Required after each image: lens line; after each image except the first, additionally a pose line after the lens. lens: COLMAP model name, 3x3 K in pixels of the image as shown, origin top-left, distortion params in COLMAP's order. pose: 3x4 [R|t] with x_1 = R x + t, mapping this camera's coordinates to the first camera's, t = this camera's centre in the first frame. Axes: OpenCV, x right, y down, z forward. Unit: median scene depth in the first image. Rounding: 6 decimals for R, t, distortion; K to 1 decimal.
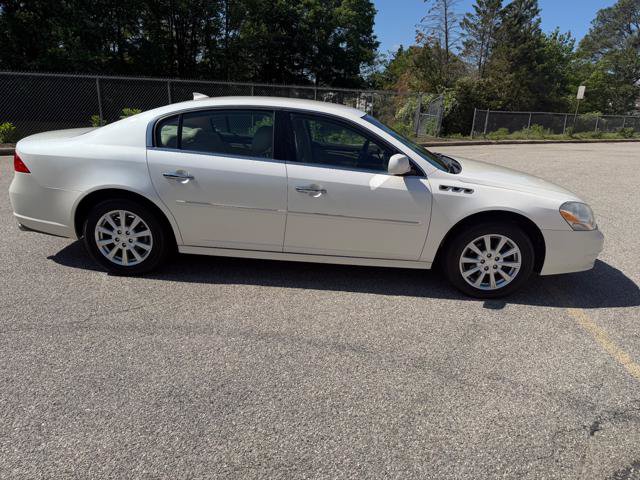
lens RADIAL K [[456.4, 0, 324.6], [0, 456.4, 239.0], [0, 0, 1]] dist [0.033727, -0.047218]
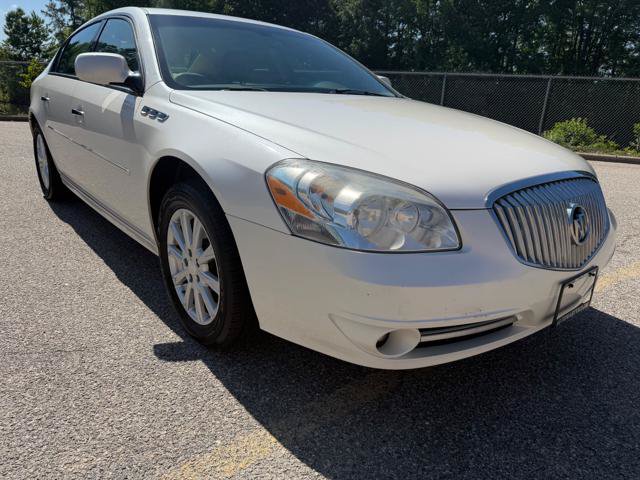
lens RADIAL K [[459.7, 0, 326.3], [0, 459.7, 241.1], [0, 0, 1]] dist [-0.005284, -0.001193]
pose [[0.678646, 0.208715, -0.704186, 0.764258], [-0.236555, 0.969797, 0.059465, -0.039034], [0.695328, 0.126224, 0.707521, 0.696916]]
